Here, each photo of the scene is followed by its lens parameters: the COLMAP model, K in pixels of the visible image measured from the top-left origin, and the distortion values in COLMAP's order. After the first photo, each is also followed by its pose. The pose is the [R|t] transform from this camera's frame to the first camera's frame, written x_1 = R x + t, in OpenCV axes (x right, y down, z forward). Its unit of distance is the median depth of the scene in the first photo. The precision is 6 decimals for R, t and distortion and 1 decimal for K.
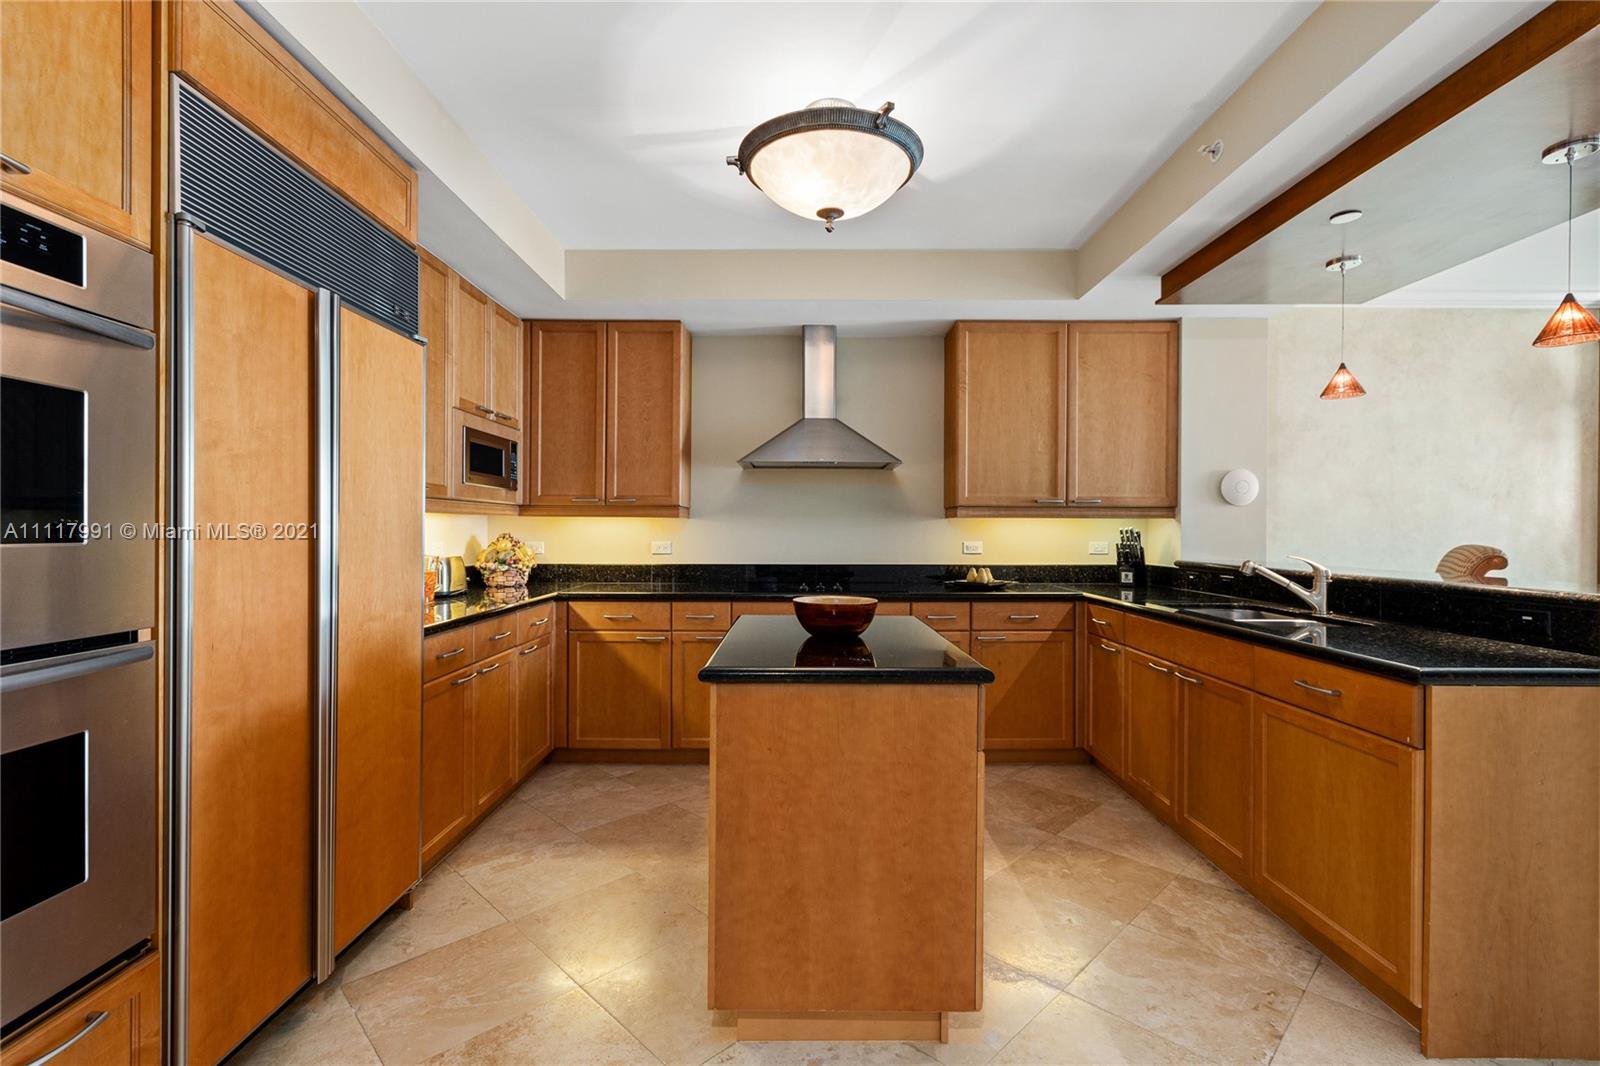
lens RADIAL K [[716.8, 0, 799.1], [0, 716.8, 528.3], [0, 0, 1]] dist [0.001225, -0.000569]
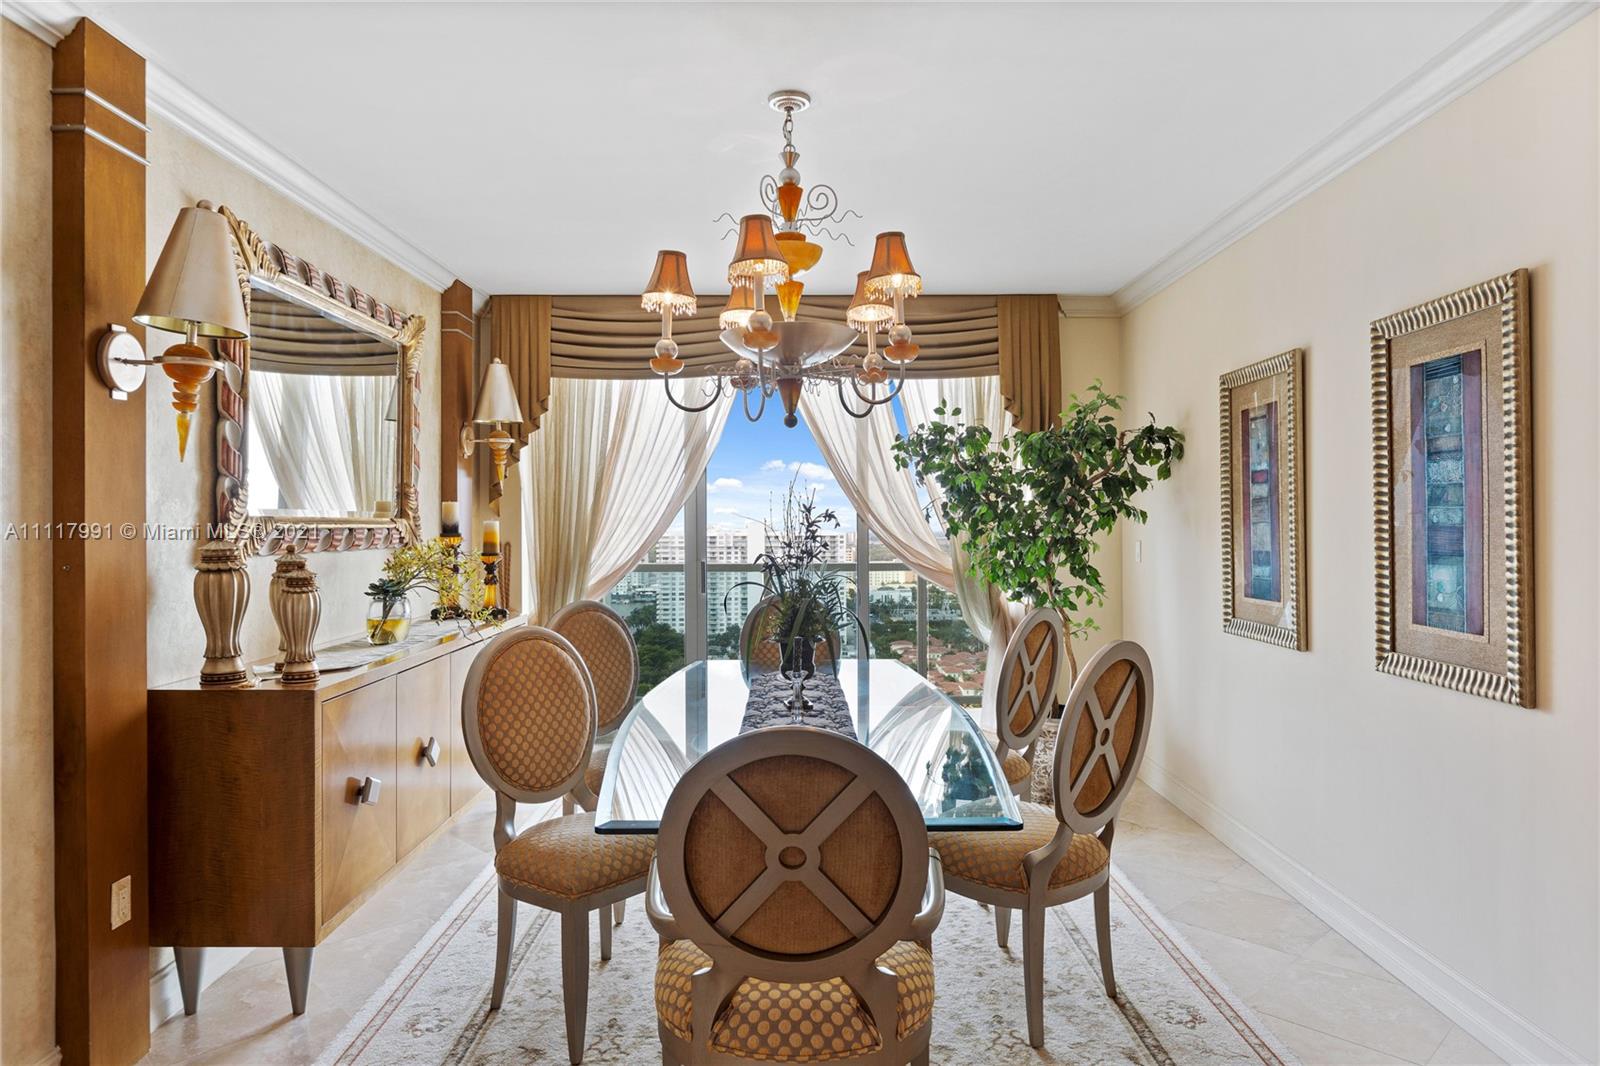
lens RADIAL K [[991.0, 0, 797.1], [0, 991.0, 523.1], [0, 0, 1]] dist [0.000288, 0.001264]
pose [[0.000741, 0.001440, 0.999999, 0.655314], [0.003403, 0.999993, -0.001442, -0.043678], [-0.999994, 0.003404, 0.000736, 0.682933]]
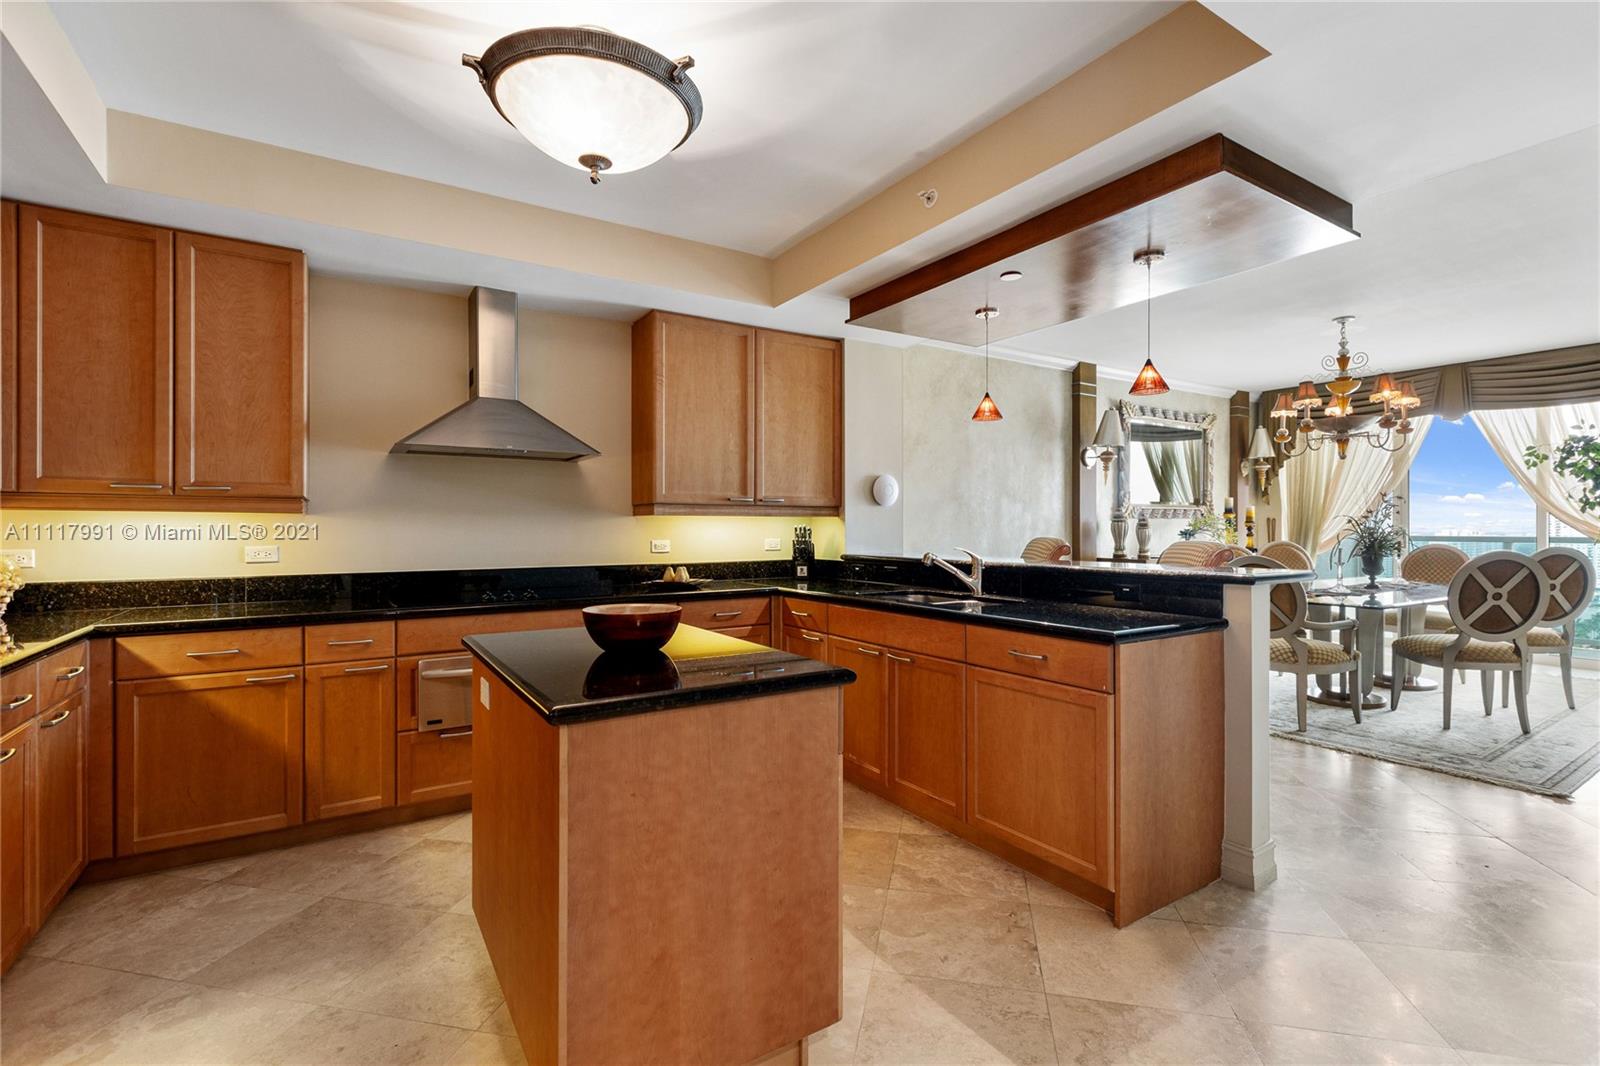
lens RADIAL K [[720.0, 0, 797.8], [0, 720.0, 527.4], [0, 0, 1]] dist [0.003439, -0.000373]
pose [[0.843373, -0.003769, 0.537315, -0.146650], [0.003277, 0.999993, 0.001871, 0.000195], [-0.537318, 0.000183, 0.843380, 0.091771]]
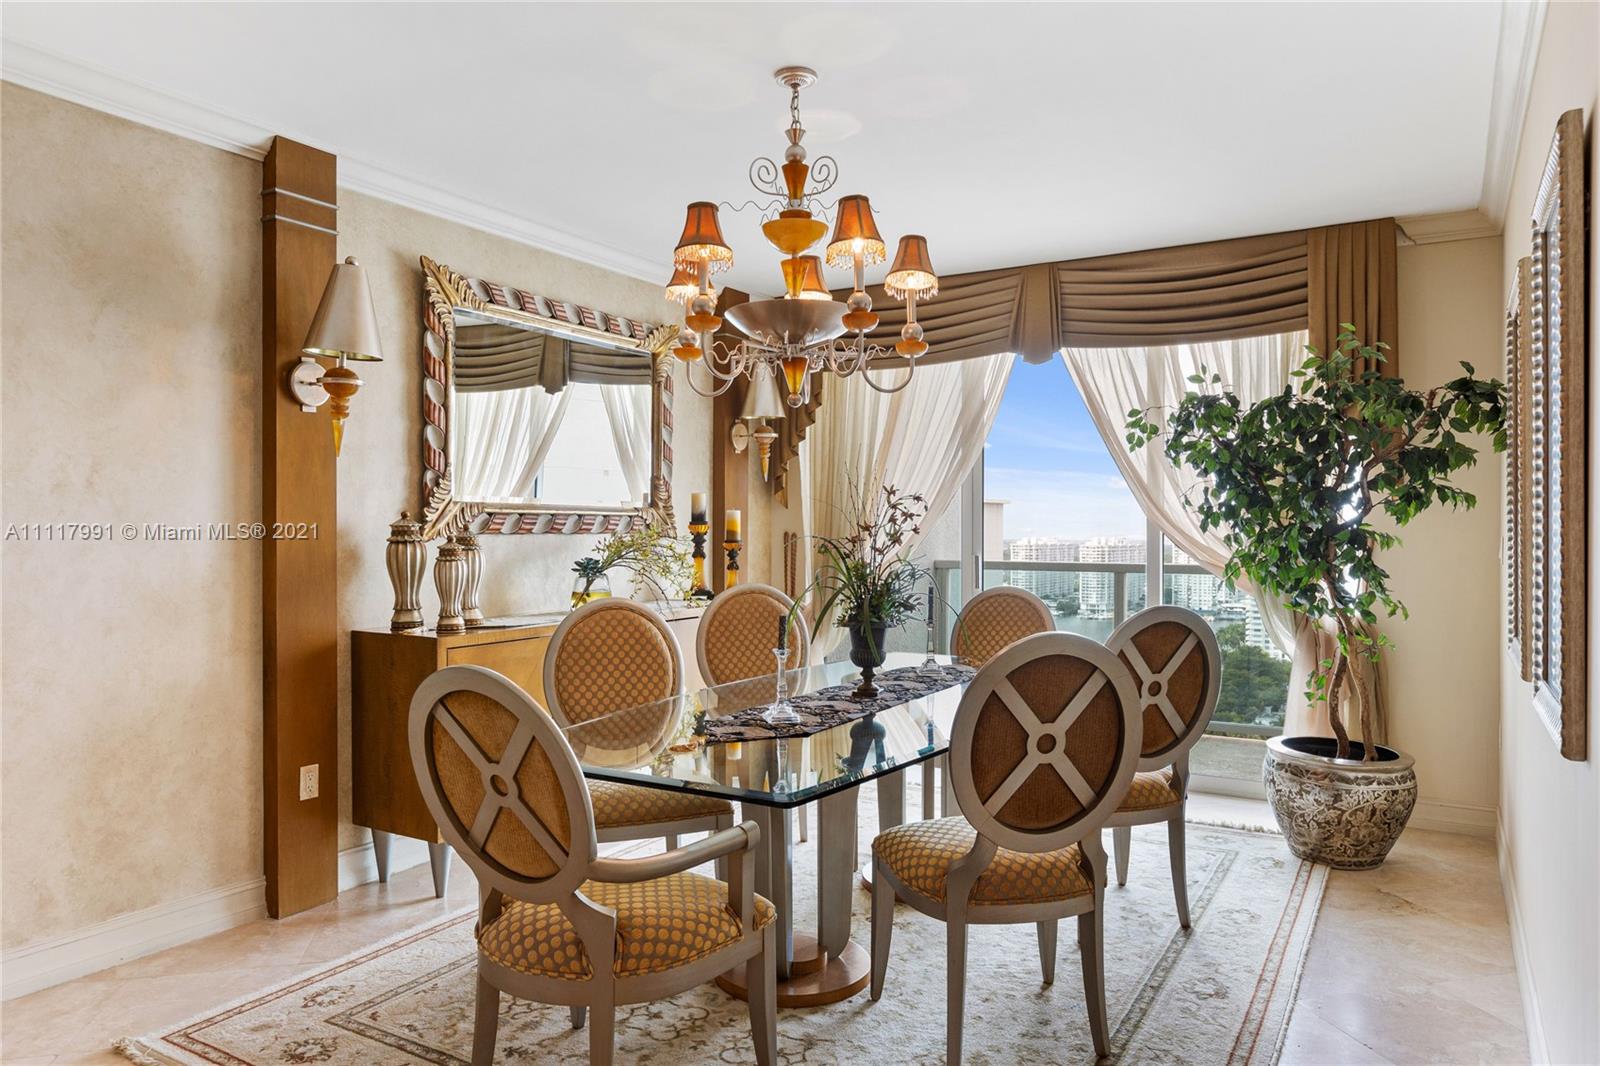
lens RADIAL K [[1061.7, 0, 799.6], [0, 1061.7, 537.7], [0, 0, 1]] dist [0.005369, 0.000846]
pose [[0.517131, -0.003856, 0.855897, 0.724600], [-0.002332, 0.999980, 0.005914, -0.021012], [-0.855903, -0.005054, 0.517112, 0.242445]]
